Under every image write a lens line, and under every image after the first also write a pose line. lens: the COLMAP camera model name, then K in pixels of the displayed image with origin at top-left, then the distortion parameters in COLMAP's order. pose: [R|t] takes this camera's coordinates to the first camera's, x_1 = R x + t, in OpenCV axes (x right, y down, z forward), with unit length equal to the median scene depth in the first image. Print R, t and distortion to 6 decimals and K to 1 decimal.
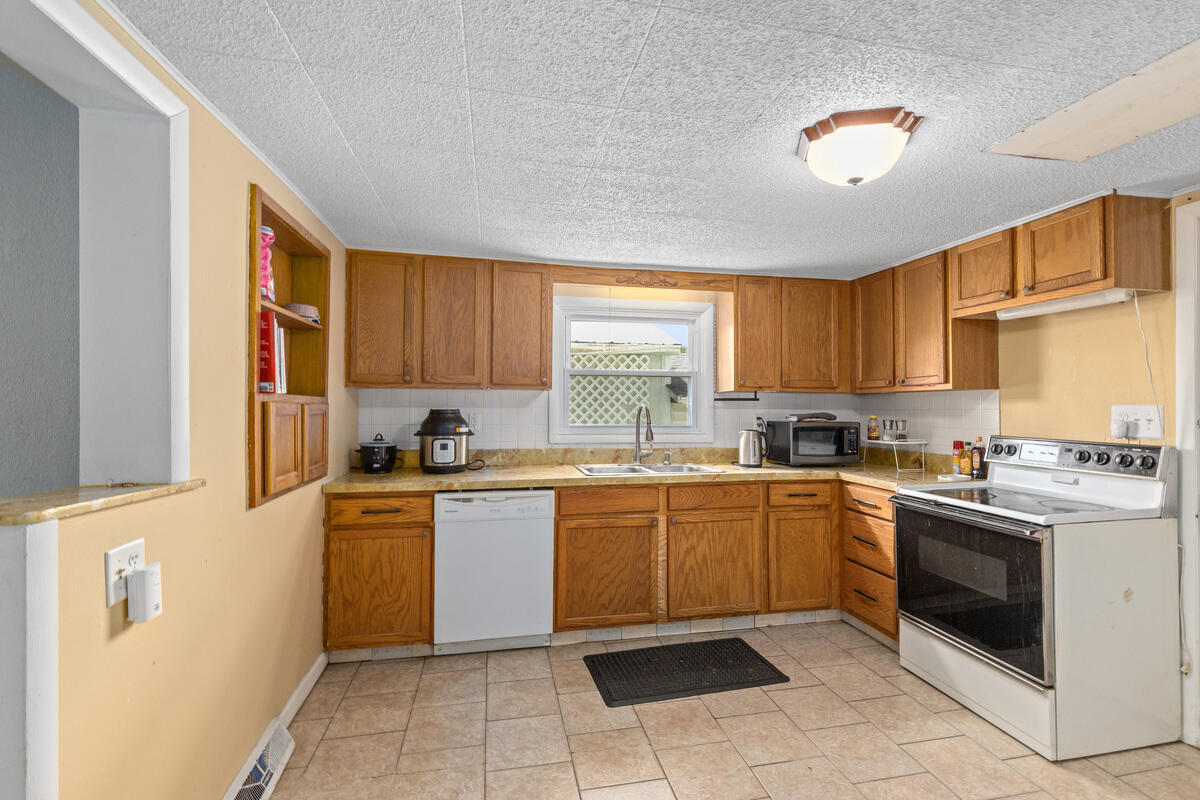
lens RADIAL K [[543.1, 0, 626.8], [0, 543.1, 405.7], [0, 0, 1]] dist [0.008472, -0.001050]
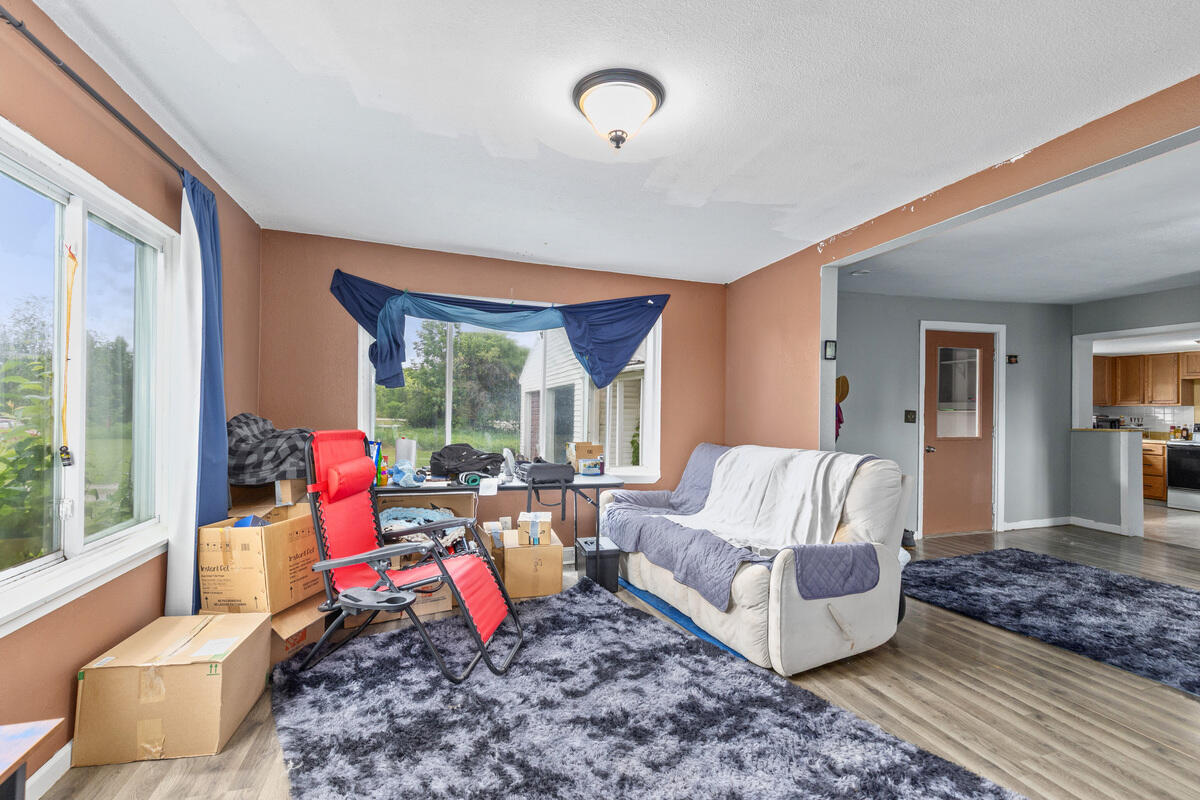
lens RADIAL K [[543.1, 0, 625.6], [0, 543.1, 406.0], [0, 0, 1]] dist [0.008472, -0.001050]
pose [[0.994283, 0.009190, 0.106377, -2.304009], [-0.008943, 0.999956, -0.002794, 0.001817], [-0.106398, 0.001826, 0.994322, -1.322819]]
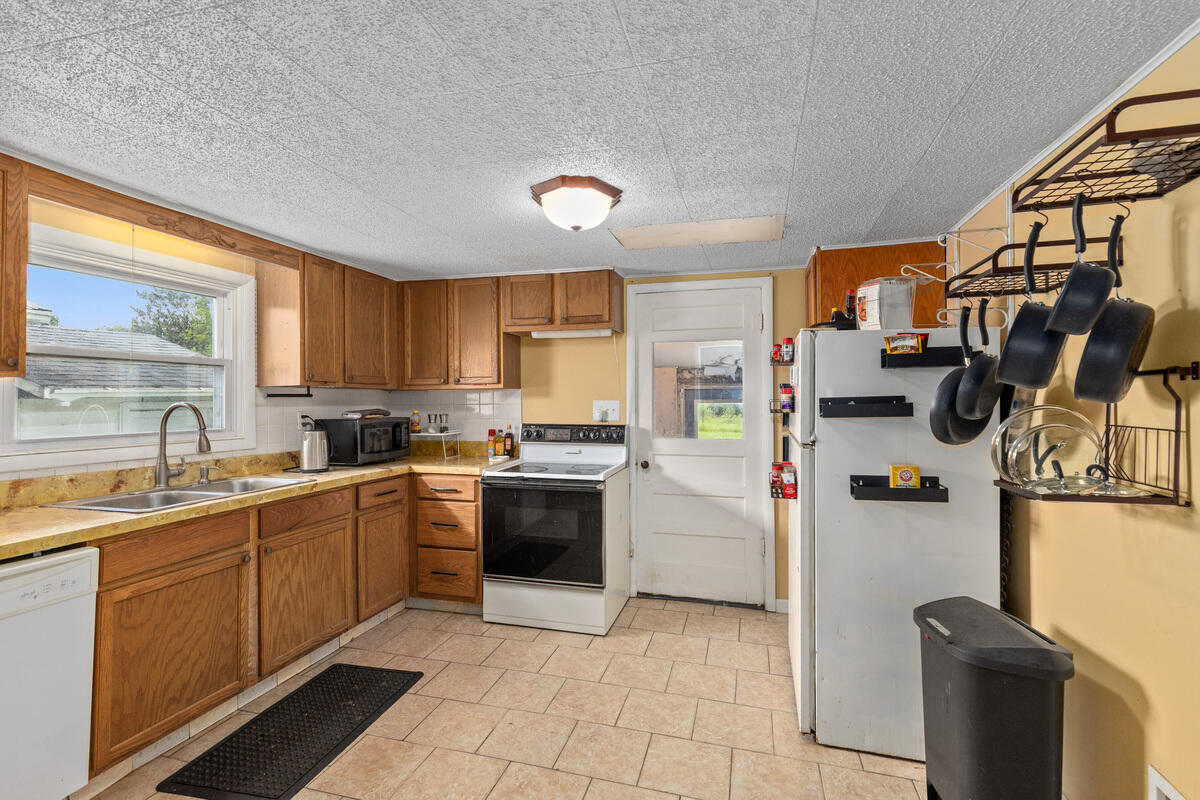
lens RADIAL K [[543.1, 0, 601.0], [0, 543.1, 397.1], [0, 0, 1]] dist [0.008472, -0.001050]
pose [[0.472794, -0.001496, 0.881171, -0.387587], [0.001750, 0.999998, 0.000758, -0.010528], [-0.881171, 0.001184, 0.472796, 0.200762]]
